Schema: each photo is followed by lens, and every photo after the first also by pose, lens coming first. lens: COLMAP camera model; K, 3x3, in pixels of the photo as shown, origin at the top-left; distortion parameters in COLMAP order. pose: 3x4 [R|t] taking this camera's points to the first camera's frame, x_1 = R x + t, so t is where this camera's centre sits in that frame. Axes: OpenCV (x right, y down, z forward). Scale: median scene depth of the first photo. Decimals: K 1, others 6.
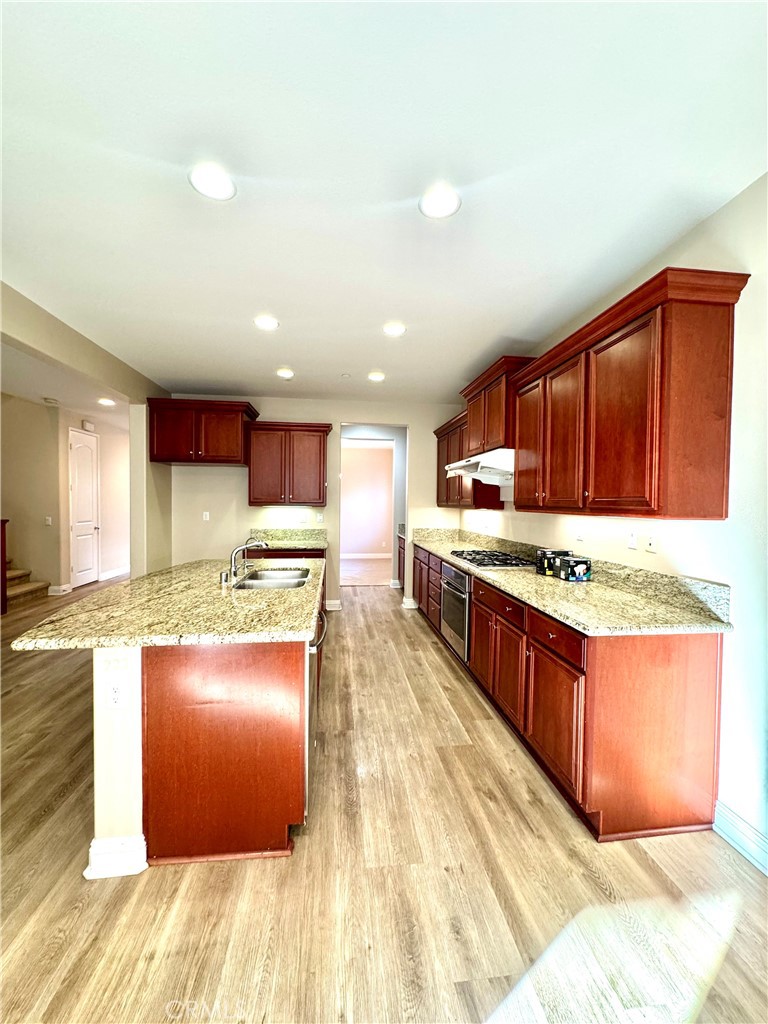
lens RADIAL K [[411.0, 0, 384.0], [0, 411.0, 512.0], [0, 0, 1]] dist [-0.002958, 0.000504]
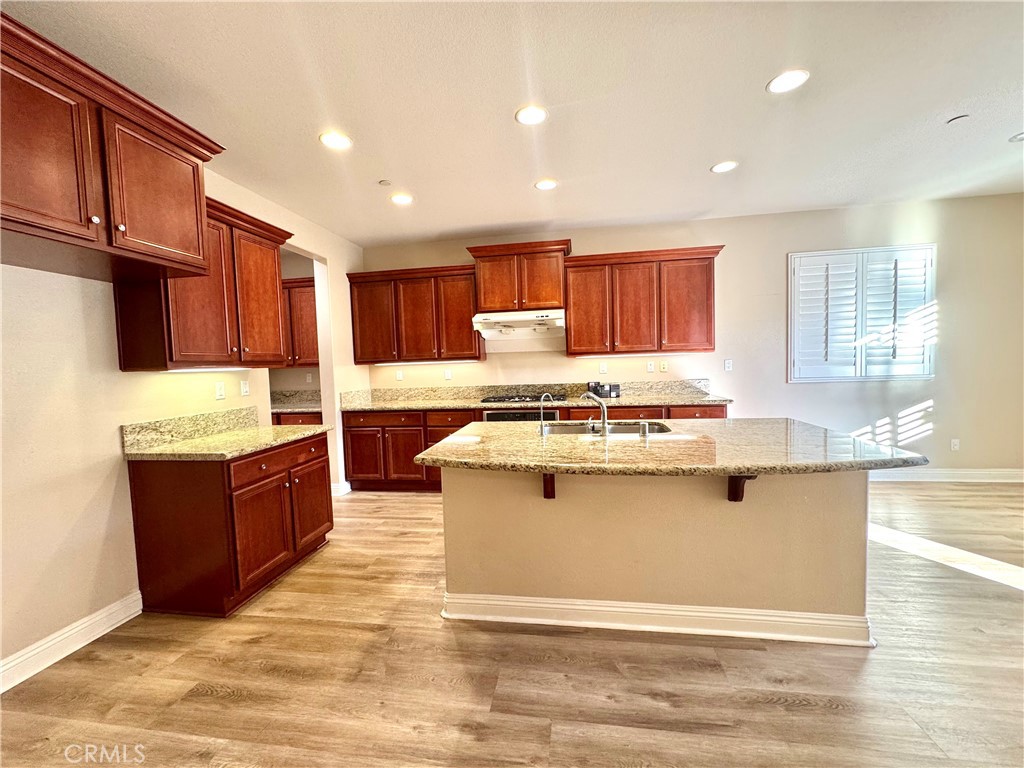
lens RADIAL K [[411.0, 0, 512.0], [0, 411.0, 384.0], [0, 0, 1]] dist [-0.002958, 0.000504]
pose [[0.273209, -0.070737, 0.959350, -0.705502], [0.062808, 0.996476, 0.055588, -0.000605], [-0.959902, 0.045068, 0.276689, 0.550698]]
